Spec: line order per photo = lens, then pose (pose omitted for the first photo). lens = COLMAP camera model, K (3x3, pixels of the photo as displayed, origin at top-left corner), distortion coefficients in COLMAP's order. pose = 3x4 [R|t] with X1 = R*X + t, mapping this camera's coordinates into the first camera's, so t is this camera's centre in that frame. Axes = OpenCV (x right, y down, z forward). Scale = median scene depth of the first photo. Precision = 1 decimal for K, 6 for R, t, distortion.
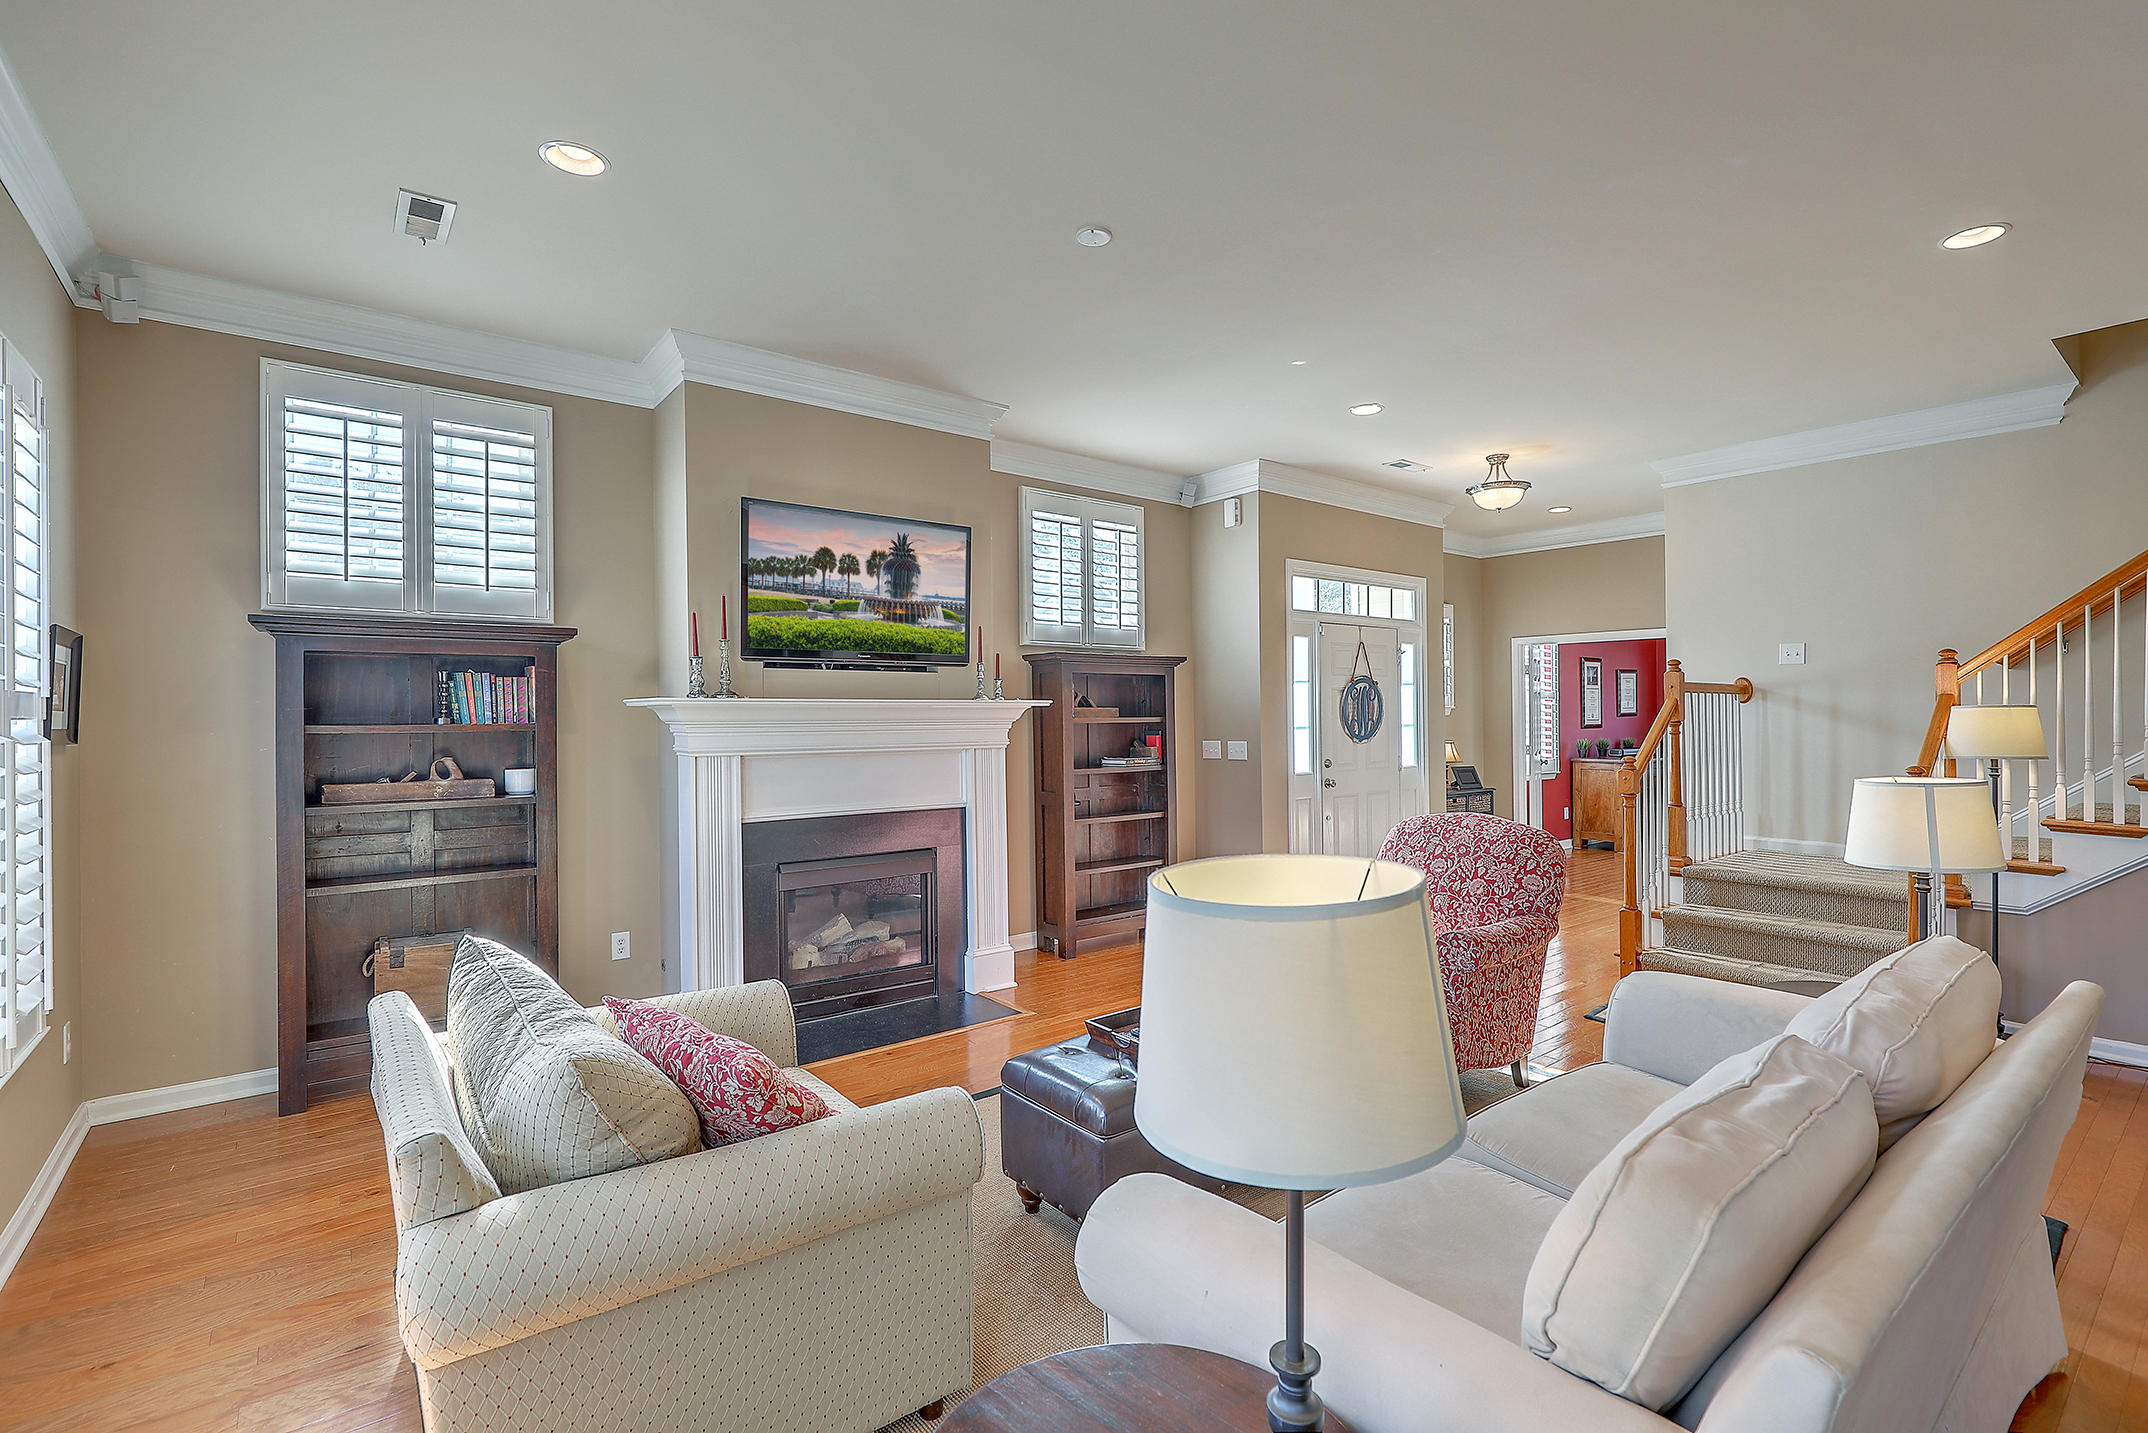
lens RADIAL K [[971.6, 0, 1059.6], [0, 971.6, 705.6], [0, 0, 1]] dist [0.000112, 0.001384]
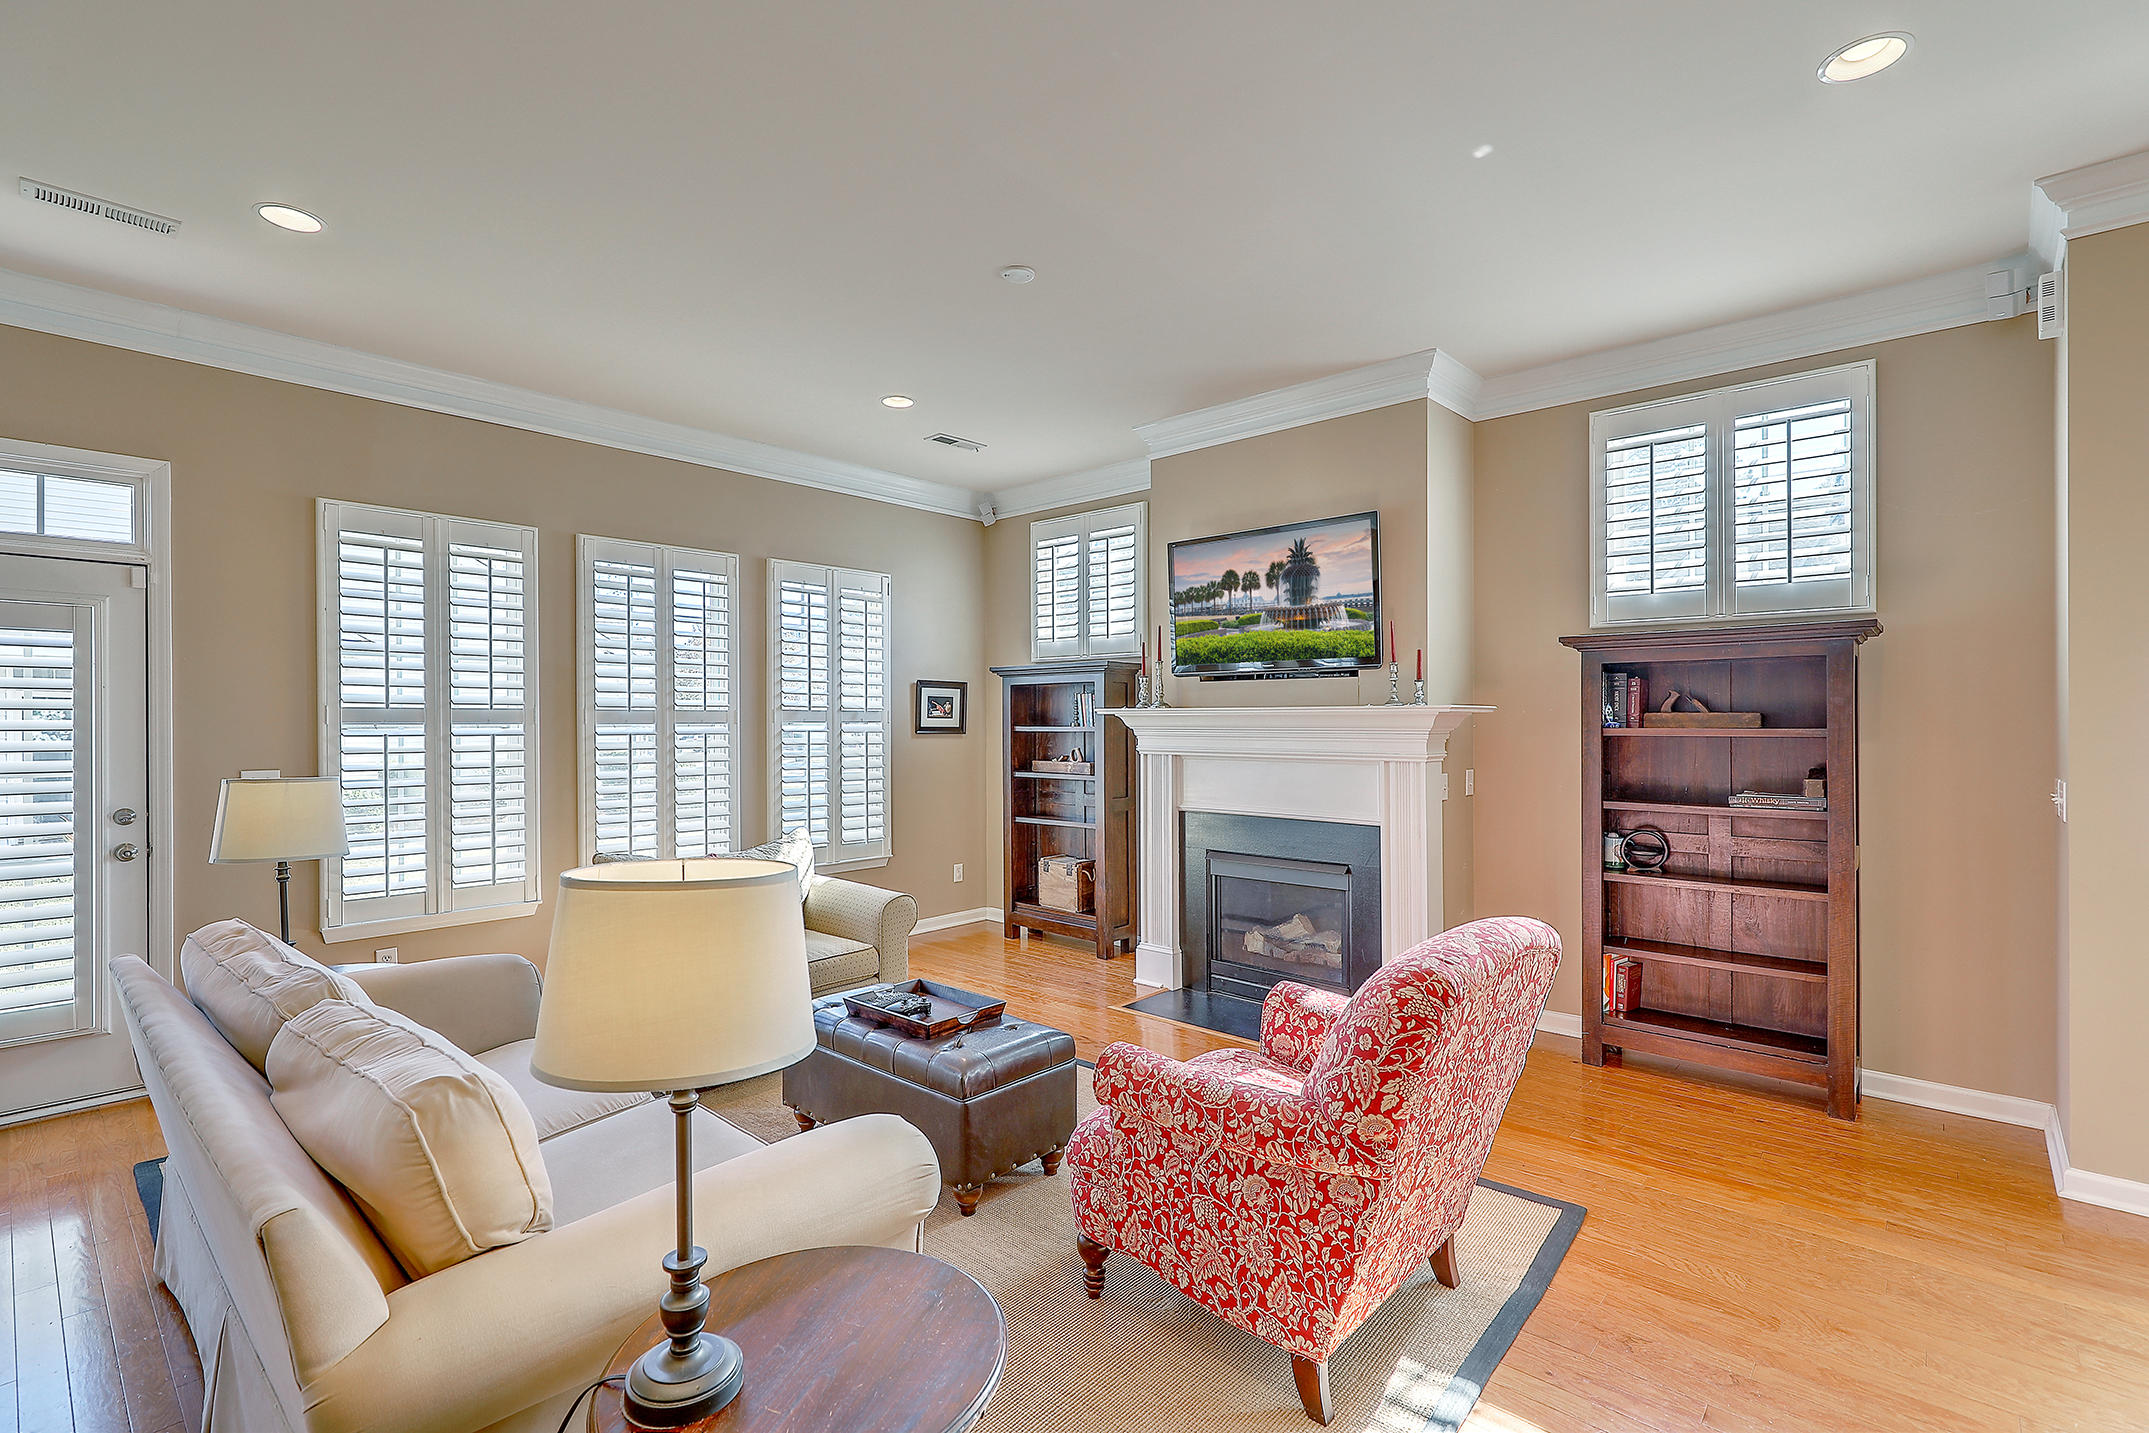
lens RADIAL K [[972.0, 0, 1078.5], [0, 972.0, 717.8], [0, 0, 1]] dist [0.000112, 0.001384]
pose [[0.172851, 0.003491, -0.984942, 0.777792], [0.007899, 0.999957, 0.004930, -0.002143], [0.984916, -0.008633, 0.172816, 0.613654]]
